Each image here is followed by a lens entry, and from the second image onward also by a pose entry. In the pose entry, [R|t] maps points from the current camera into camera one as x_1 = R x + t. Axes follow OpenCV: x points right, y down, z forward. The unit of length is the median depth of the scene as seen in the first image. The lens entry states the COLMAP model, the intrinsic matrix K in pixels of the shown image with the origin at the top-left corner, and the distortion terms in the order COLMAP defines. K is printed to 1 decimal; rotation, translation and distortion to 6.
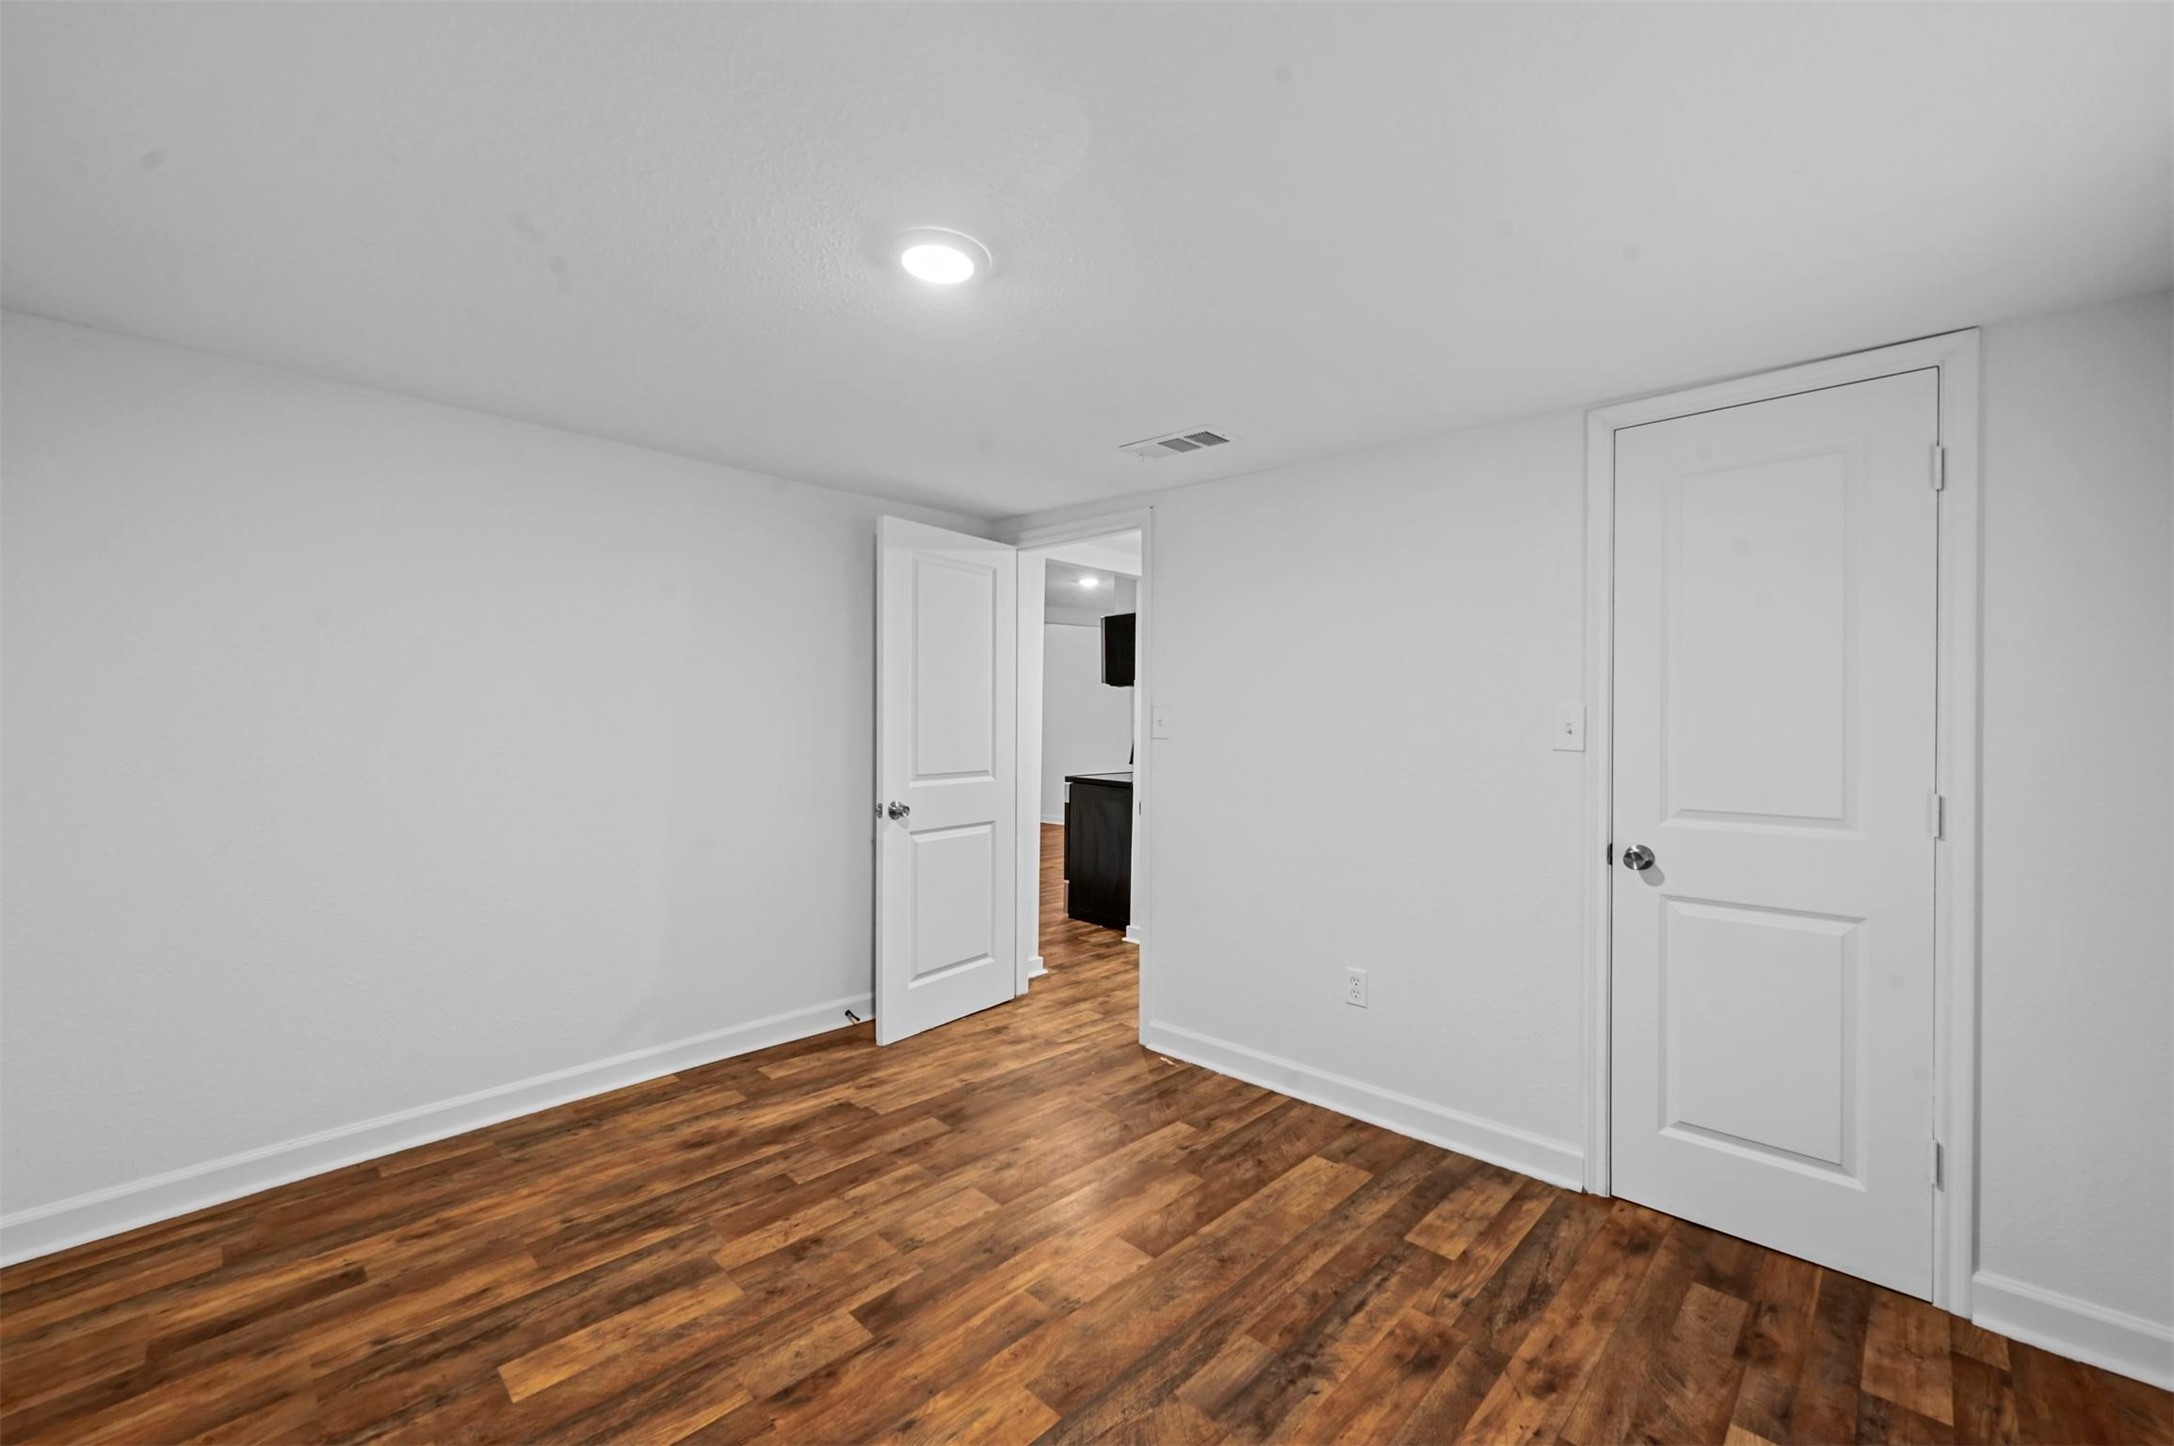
lens RADIAL K [[864.1, 0, 1087.0], [0, 864.1, 723.0], [0, 0, 1]] dist [0.000191, 0.000019]
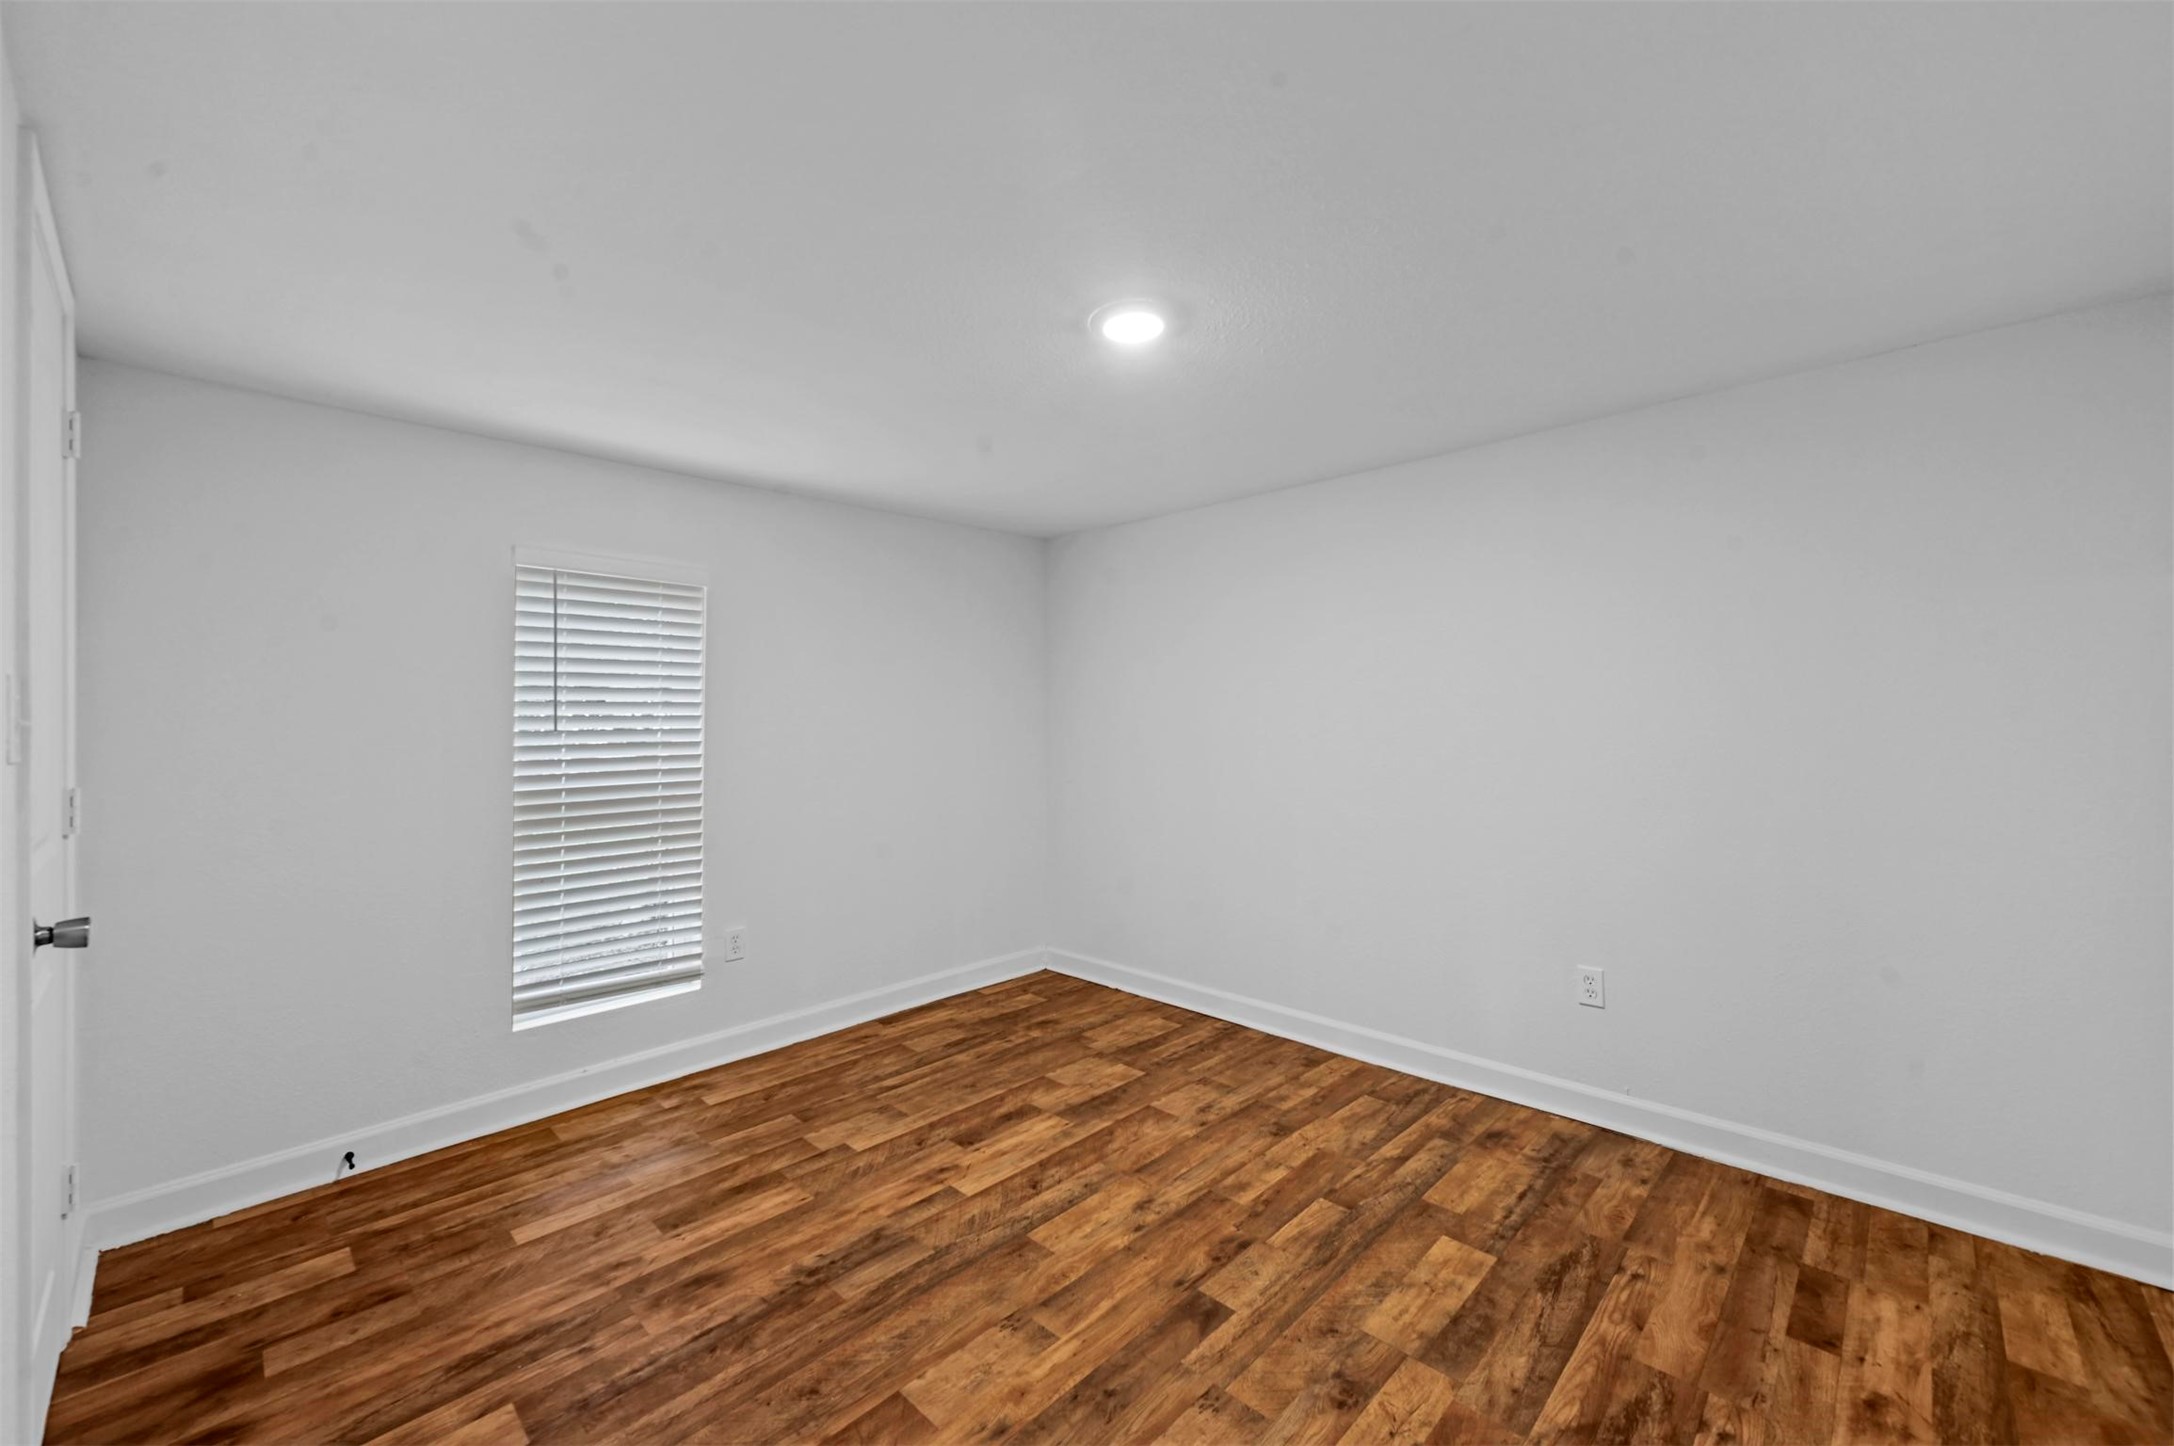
lens RADIAL K [[864.1, 0, 1087.0], [0, 864.1, 723.0], [0, 0, 1]] dist [0.000191, 0.000019]
pose [[-0.999989, -0.003745, -0.002761, -0.100082], [-0.003761, 0.999975, 0.005999, 0.002118], [0.002739, 0.006010, -0.999978, 1.991576]]
